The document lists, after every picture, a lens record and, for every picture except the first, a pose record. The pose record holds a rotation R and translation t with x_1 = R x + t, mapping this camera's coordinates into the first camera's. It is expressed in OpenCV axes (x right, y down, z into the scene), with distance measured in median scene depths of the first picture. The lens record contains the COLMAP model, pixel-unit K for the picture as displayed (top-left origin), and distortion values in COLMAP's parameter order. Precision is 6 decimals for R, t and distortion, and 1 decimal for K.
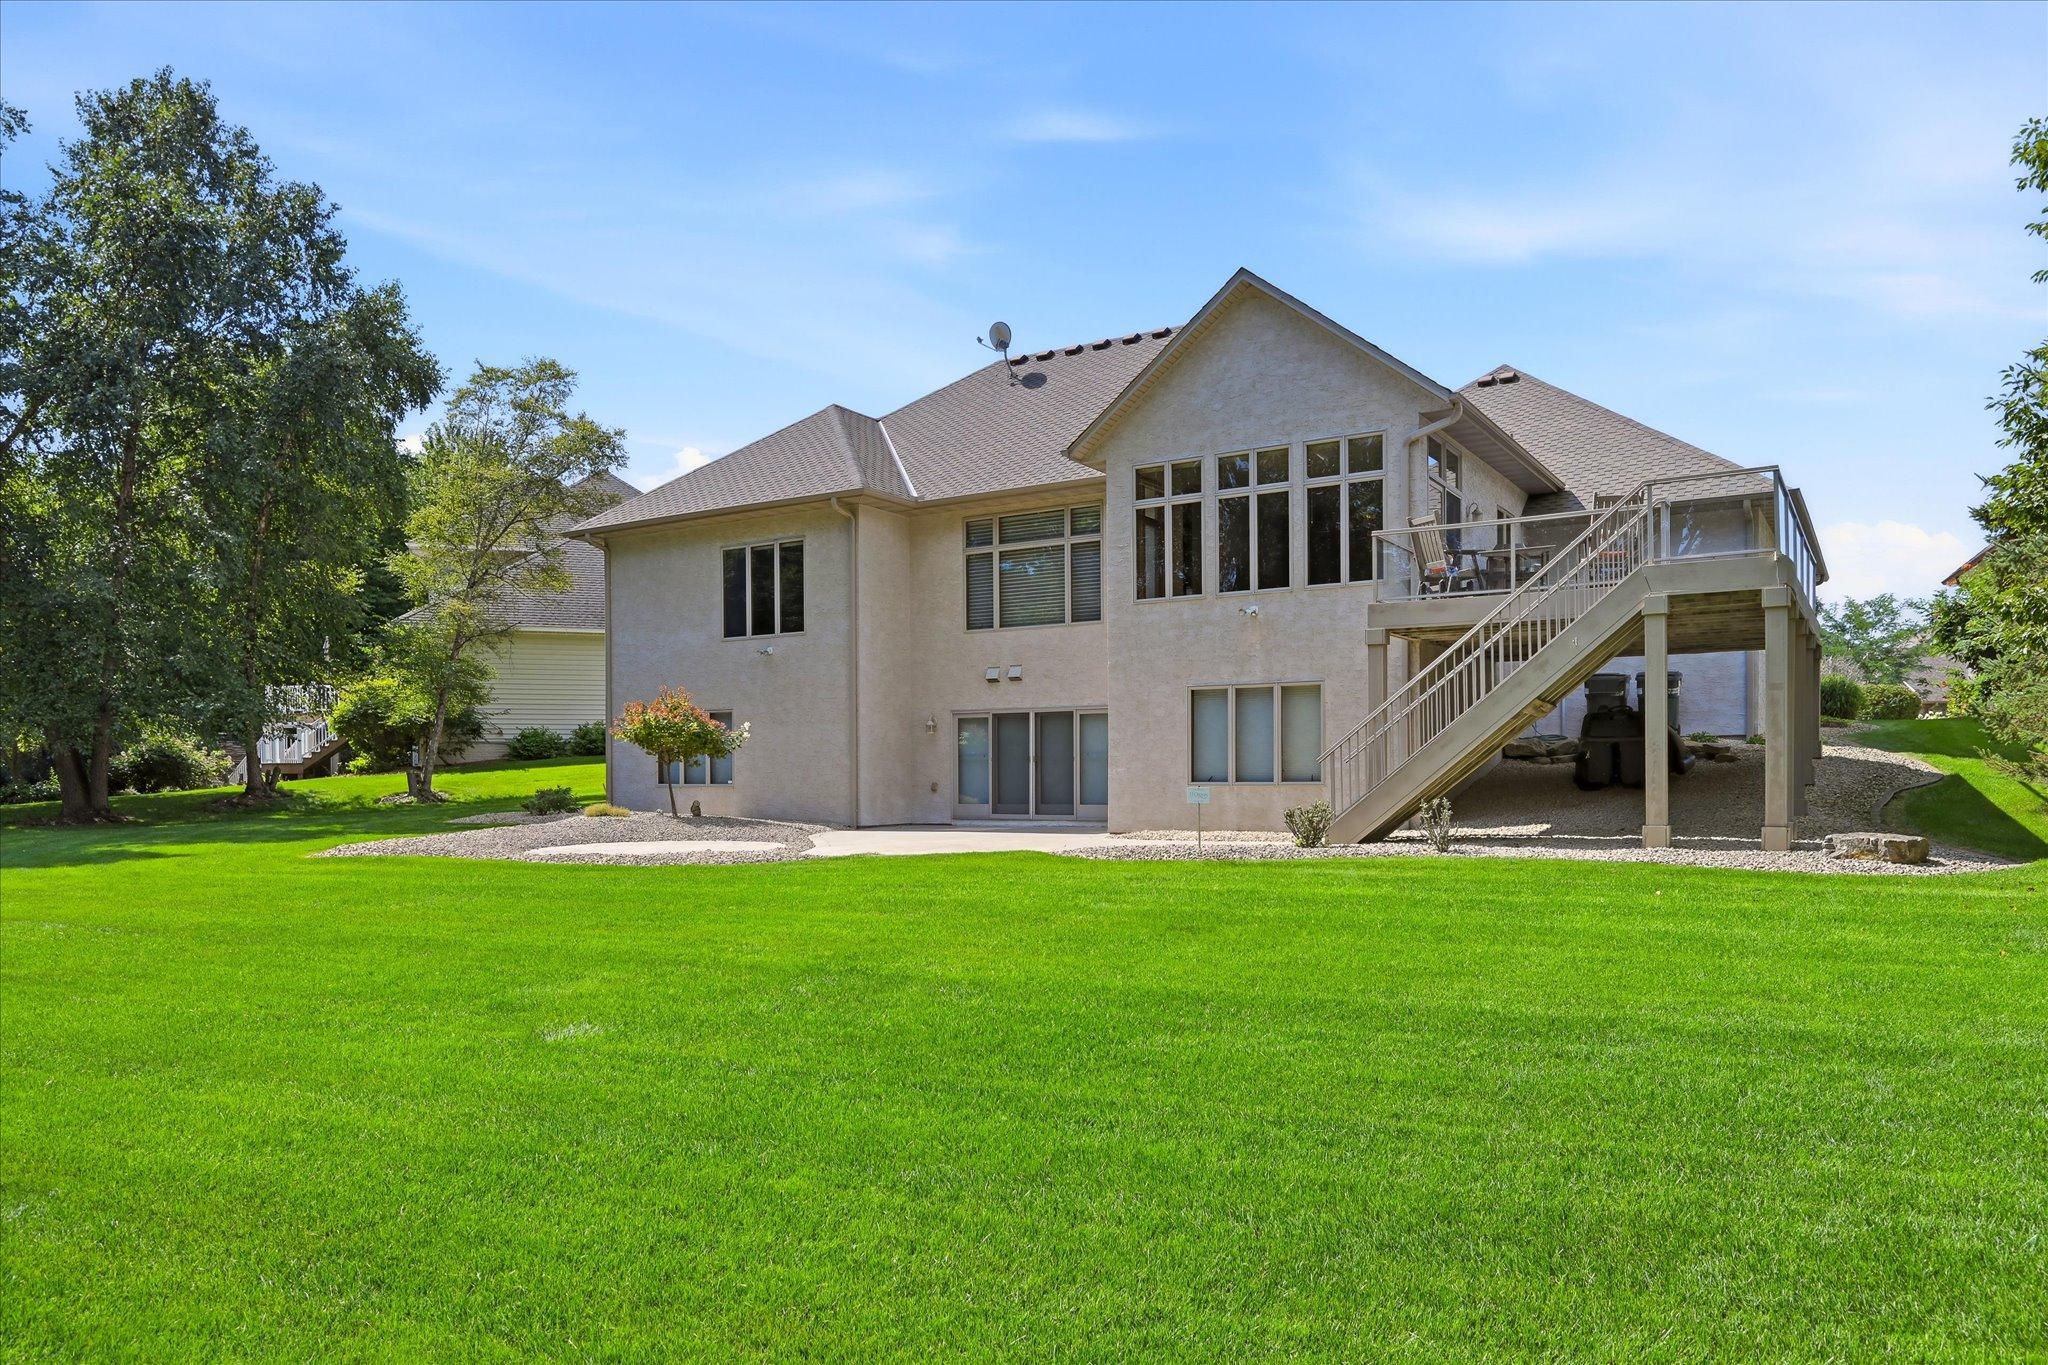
lens RADIAL K [[1381.6, 0, 1051.8], [0, 1381.6, 770.7], [0, 0, 1]] dist [0.002000, 0.008385]
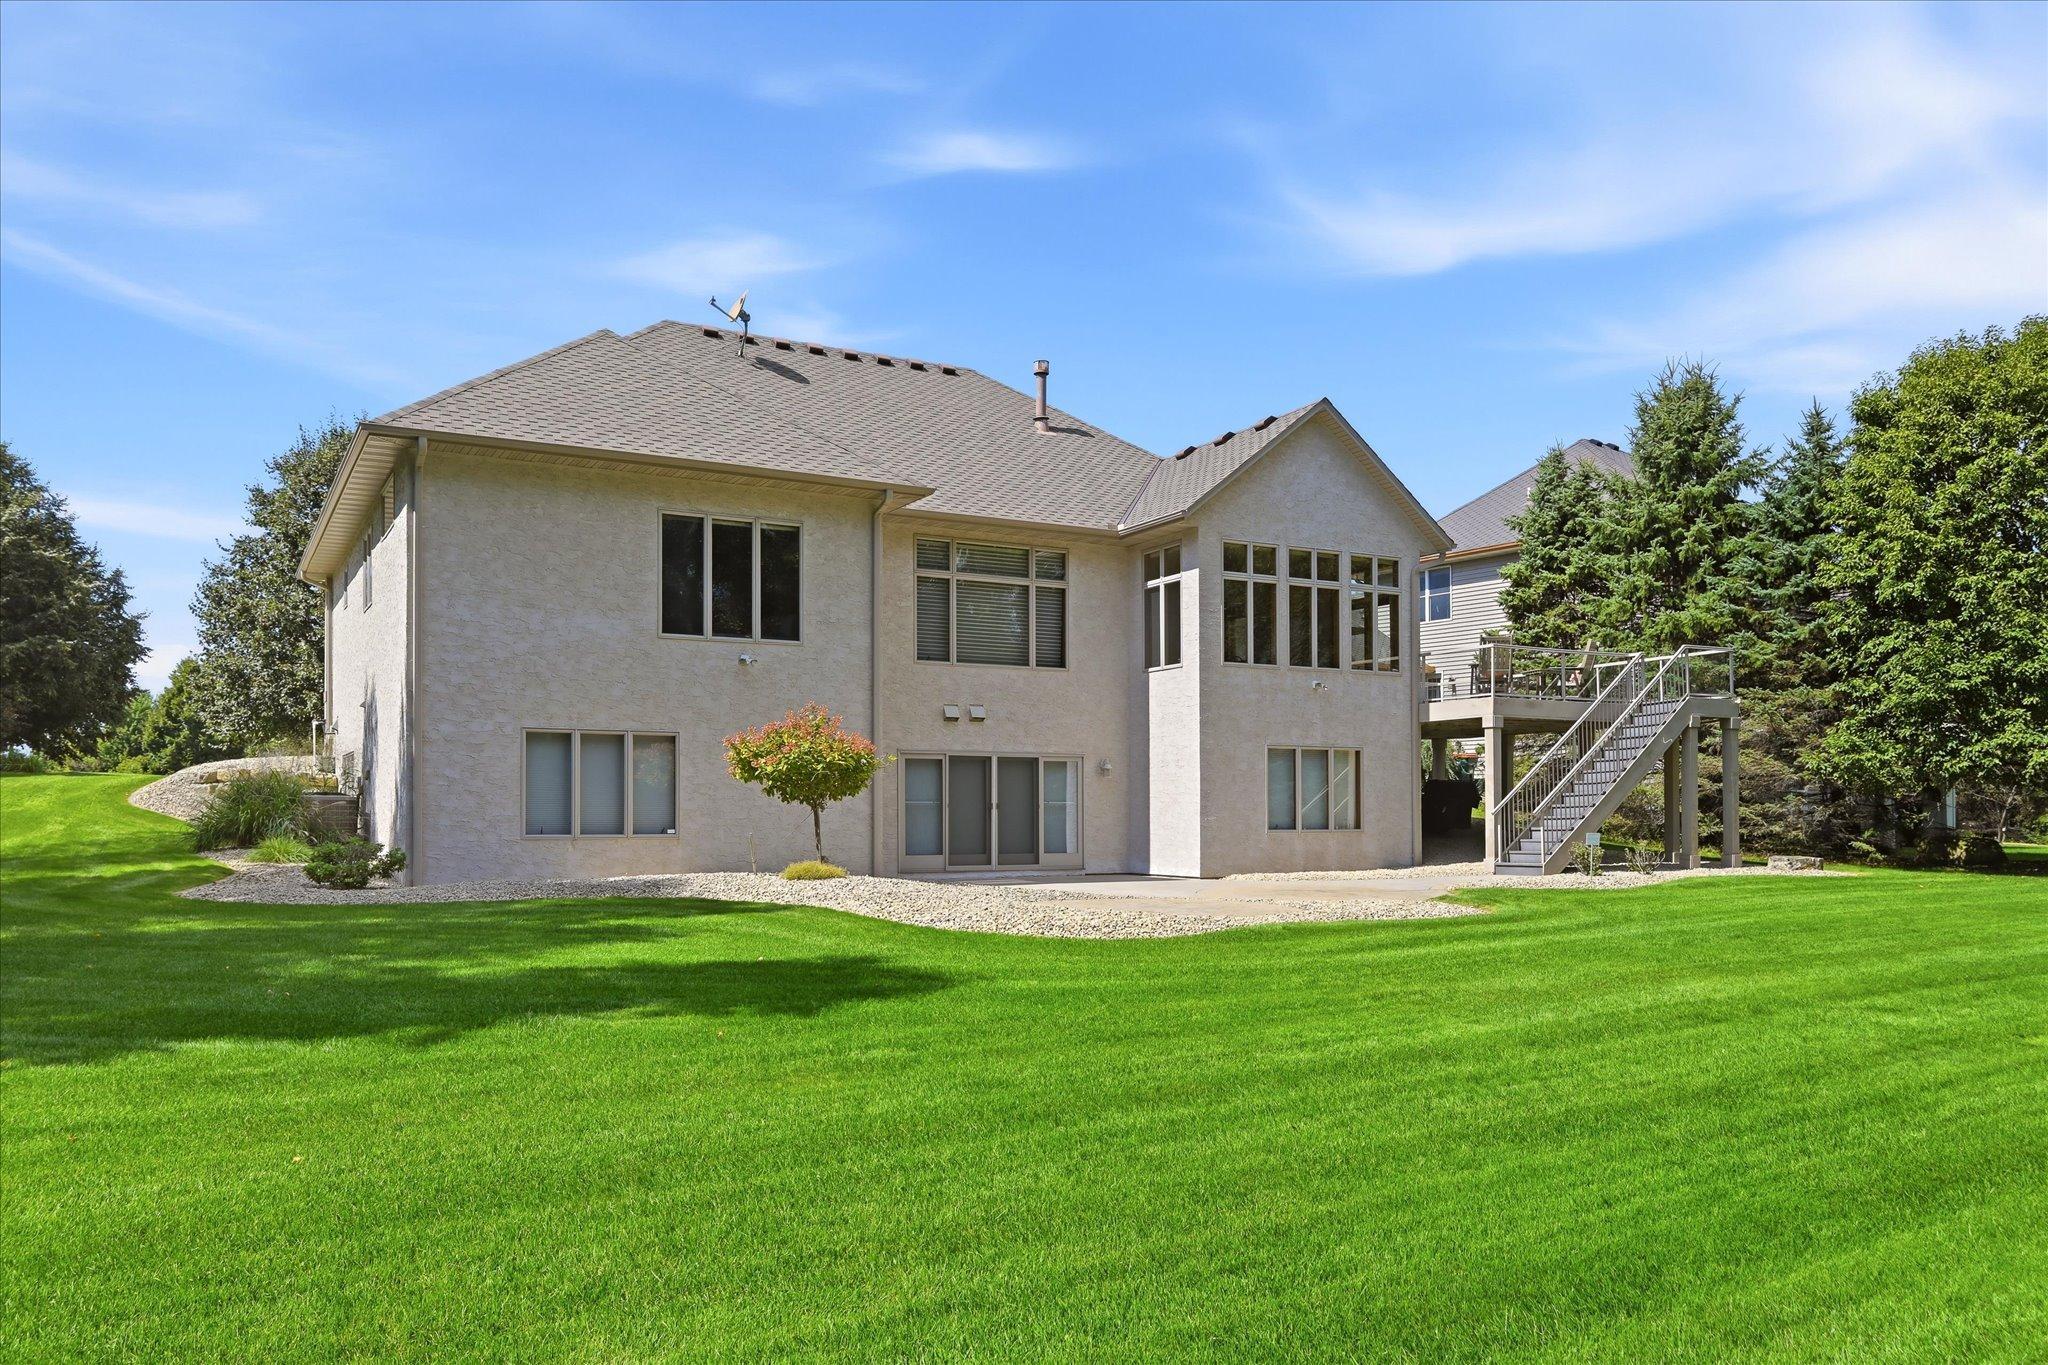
lens RADIAL K [[1488.8, 0, 1043.3], [0, 1488.8, 783.7], [0, 0, 1]] dist [-0.005065, -0.005160]
pose [[0.488237, 0.026904, 0.872296, -1.025562], [-0.003260, 0.999574, -0.029005, 0.006389], [-0.872705, 0.011317, 0.488117, 0.553976]]
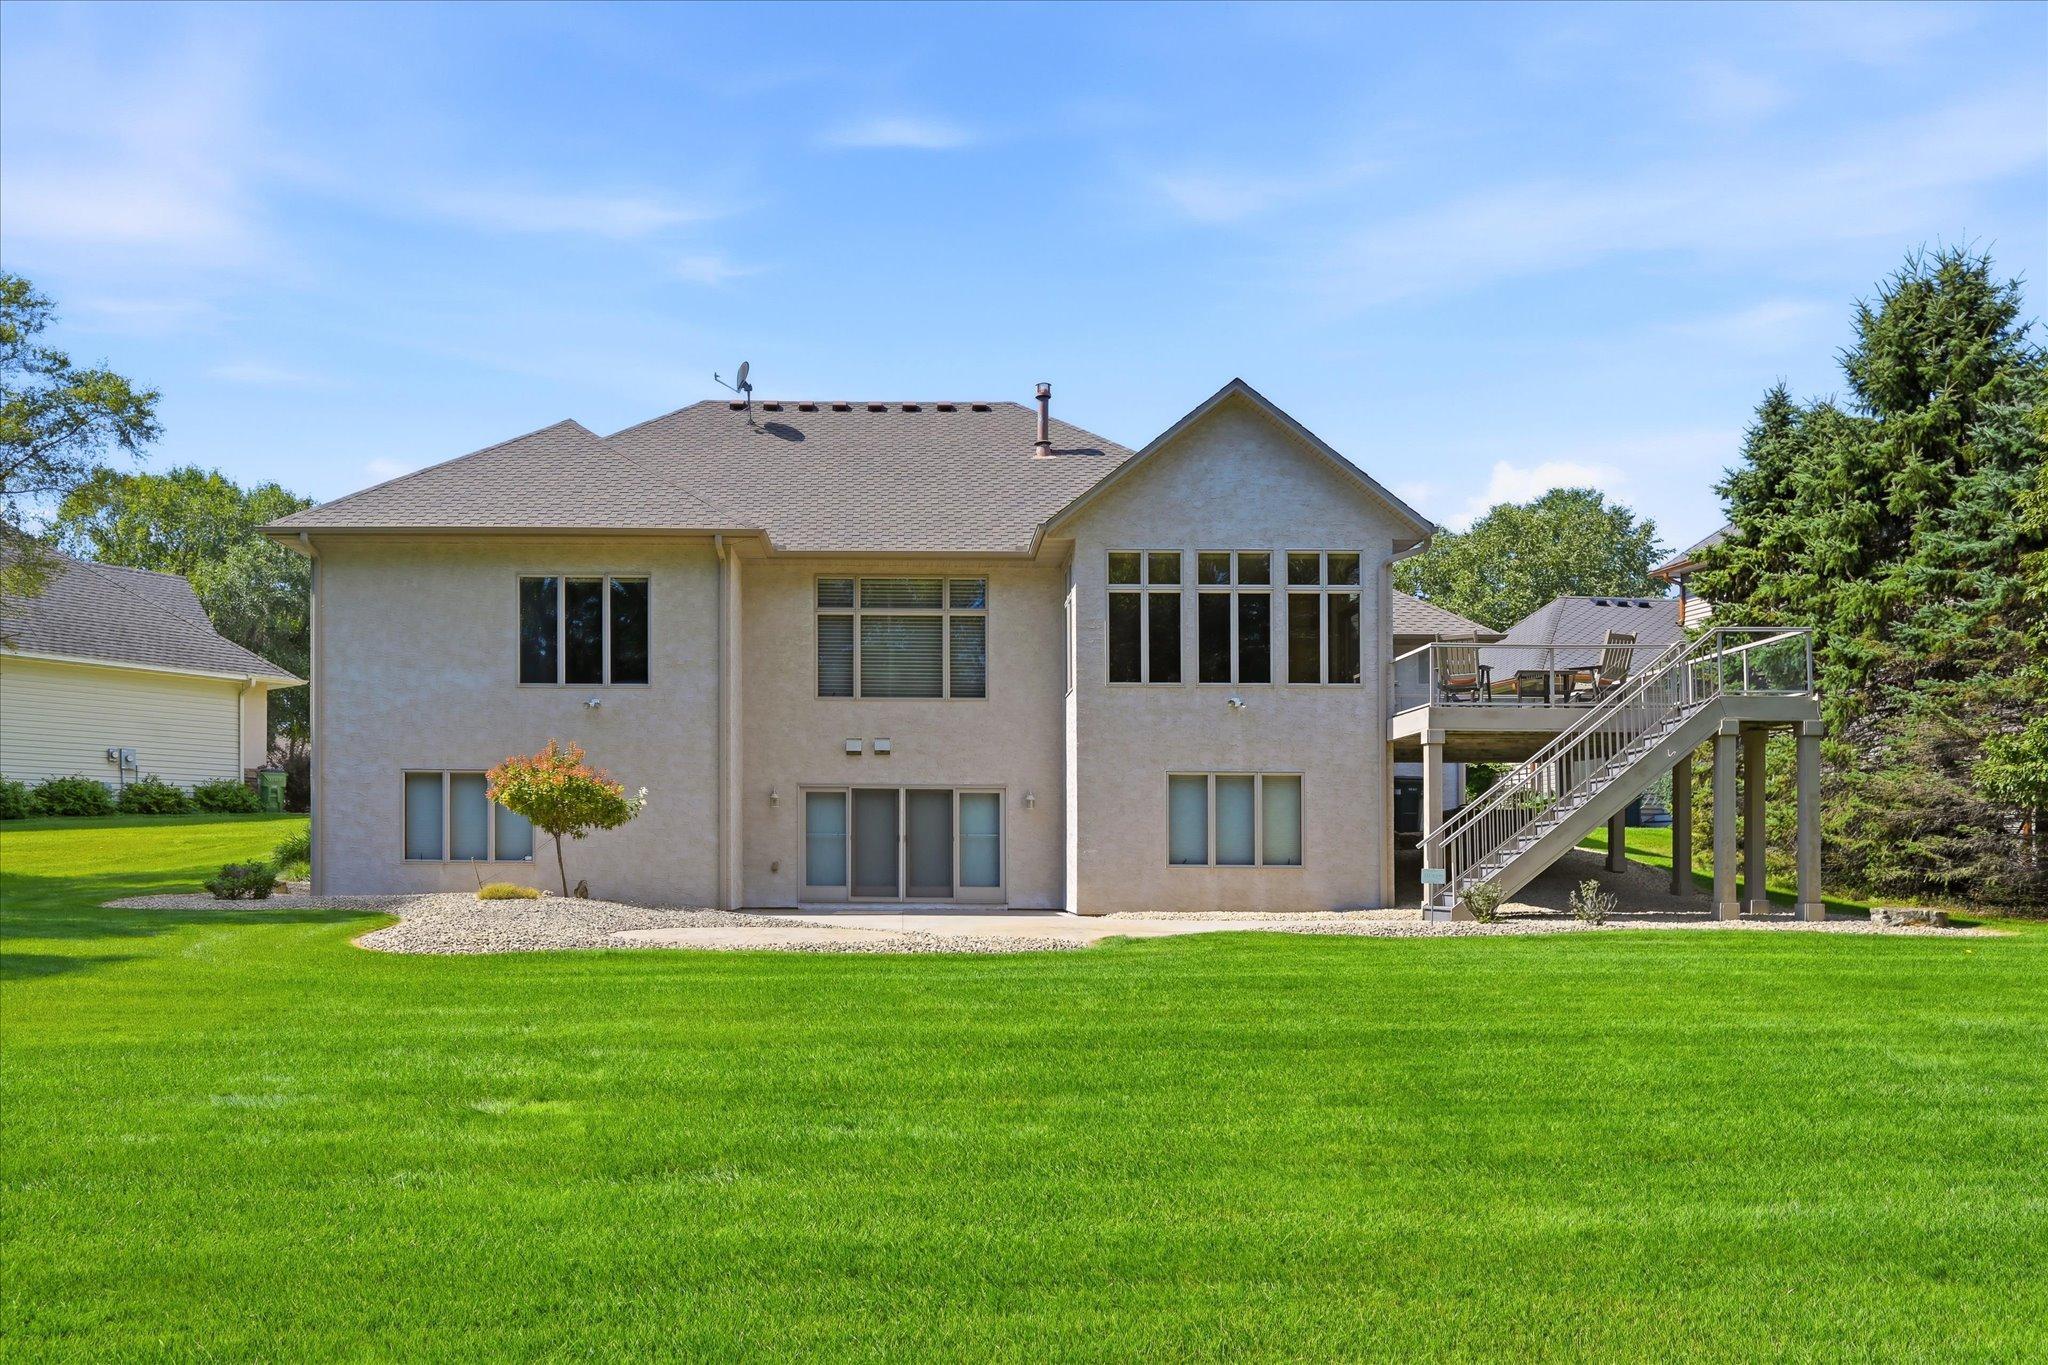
lens RADIAL K [[1435.1, 0, 964.1], [0, 1435.1, 814.7], [0, 0, 1]] dist [-0.000163, 0.003576]
pose [[0.851432, 0.028769, 0.523675, -0.570987], [-0.013386, 0.999361, -0.033139, 0.008329], [-0.524294, 0.021205, 0.851273, 0.169664]]
